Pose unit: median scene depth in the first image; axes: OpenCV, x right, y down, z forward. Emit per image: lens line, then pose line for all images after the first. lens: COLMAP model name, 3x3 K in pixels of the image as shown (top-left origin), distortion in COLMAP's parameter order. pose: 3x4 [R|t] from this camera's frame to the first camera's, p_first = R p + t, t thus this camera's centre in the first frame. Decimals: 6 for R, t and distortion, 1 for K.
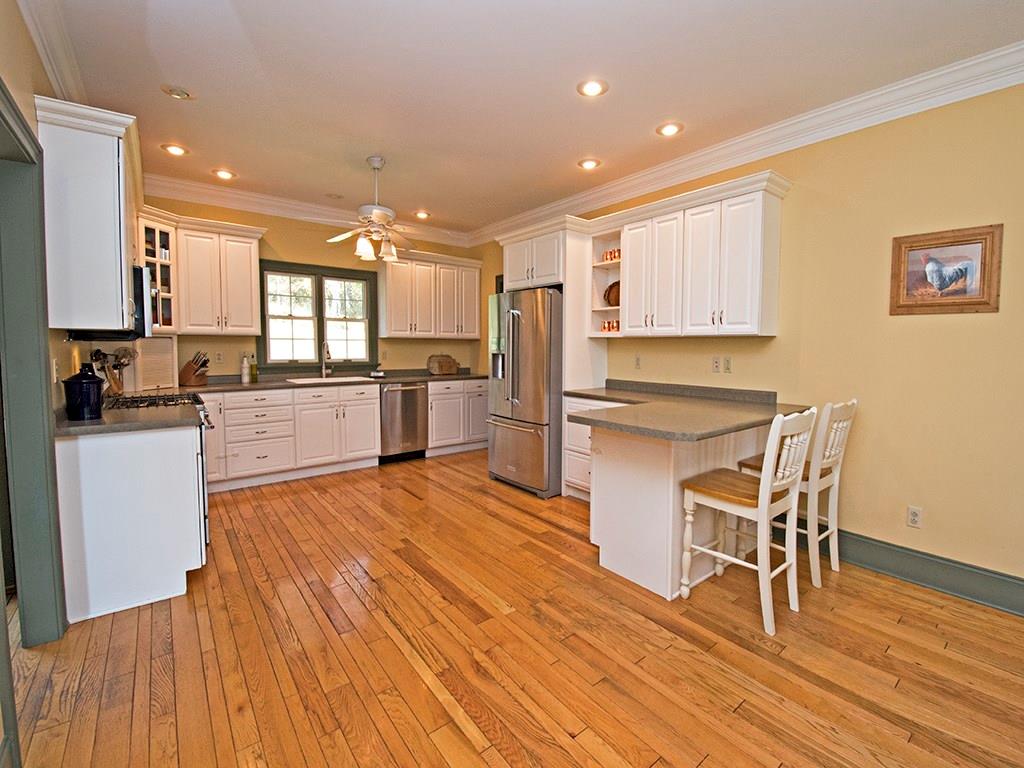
lens RADIAL K [[449.4, 0, 538.1], [0, 449.4, 370.8], [0, 0, 1]] dist [0.015763, -0.018458]
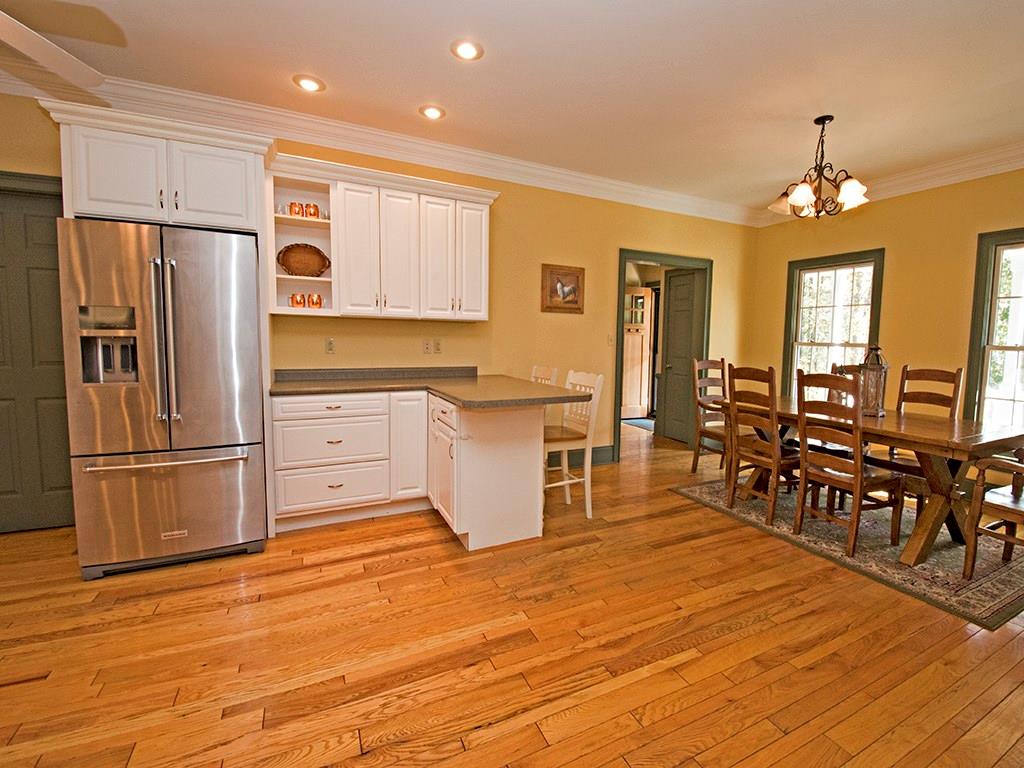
lens RADIAL K [[449.4, 0, 538.1], [0, 449.4, 370.8], [0, 0, 1]] dist [0.015763, -0.018458]
pose [[0.228366, -0.072806, 0.970849, -0.792516], [0.039363, 0.997075, 0.065514, -0.019720], [-0.972779, 0.023254, 0.230564, 0.649547]]
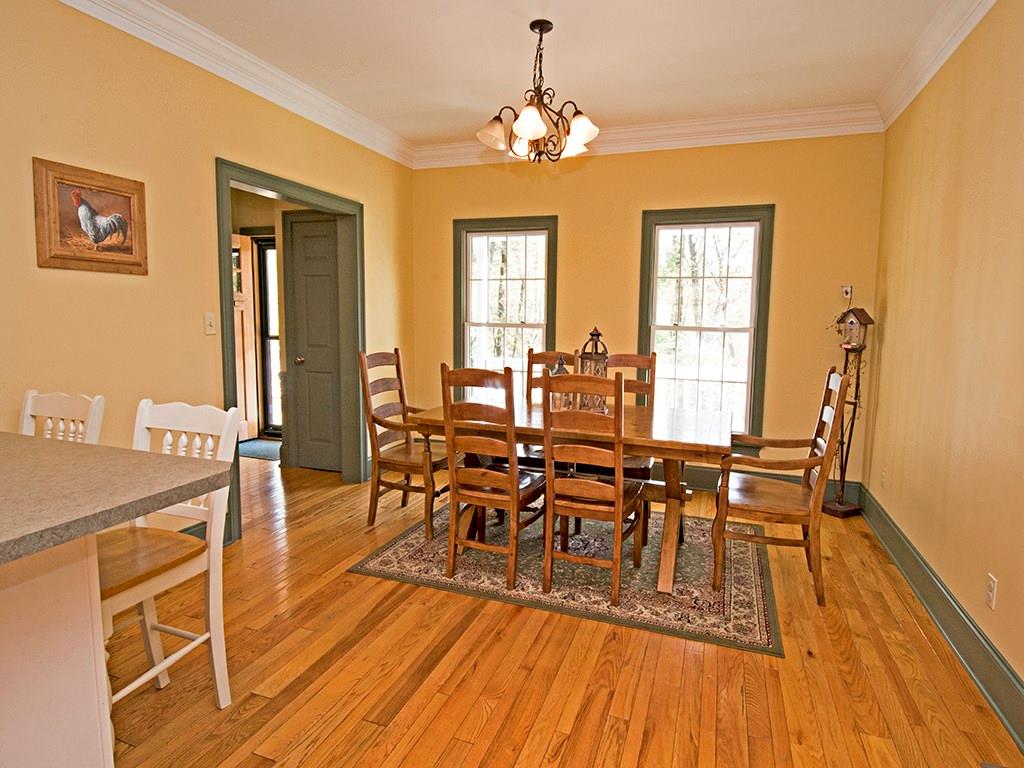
lens RADIAL K [[544.0, 0, 541.3], [0, 544.0, 365.7], [0, 0, 1]] dist [0.022557, -0.025156]
pose [[-0.522370, -0.092098, 0.847731, -0.375820], [0.030196, 0.991529, 0.126327, -0.053508], [-0.852184, 0.091588, -0.515164, 0.782585]]
